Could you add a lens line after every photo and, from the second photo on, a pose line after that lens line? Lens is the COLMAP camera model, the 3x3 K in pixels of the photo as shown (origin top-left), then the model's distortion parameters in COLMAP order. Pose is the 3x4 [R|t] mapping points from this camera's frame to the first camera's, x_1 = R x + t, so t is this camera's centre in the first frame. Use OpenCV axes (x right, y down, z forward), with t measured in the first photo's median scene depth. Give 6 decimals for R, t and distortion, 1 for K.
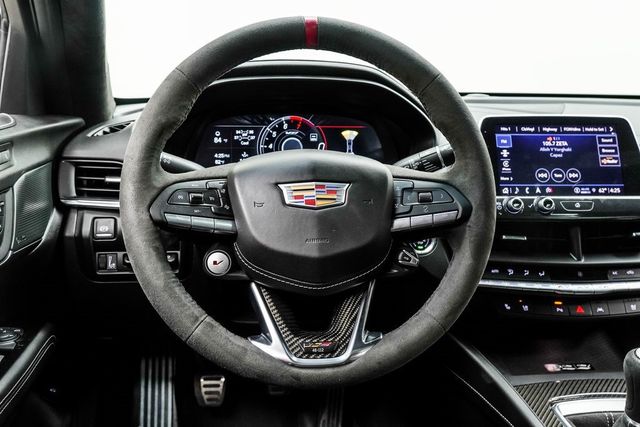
lens RADIAL K [[634.8, 0, 320.0], [0, 634.8, 213.5], [0, 0, 1]] dist [0.004795, 0.023845]
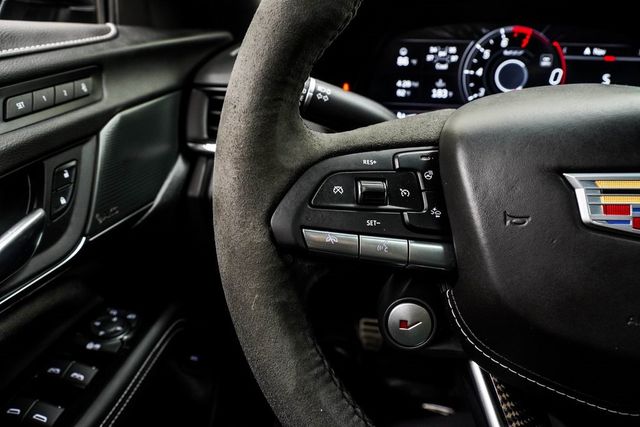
lens RADIAL K [[481.5, 0, 320.0], [0, 481.5, 213.5], [0, 0, 1]] dist [-0.129580, 0.091451]
pose [[0.959869, 0.092001, -0.264928, -0.108658], [-0.038578, 0.978995, 0.200200, -0.059946], [0.277782, -0.181945, 0.943257, 0.518967]]
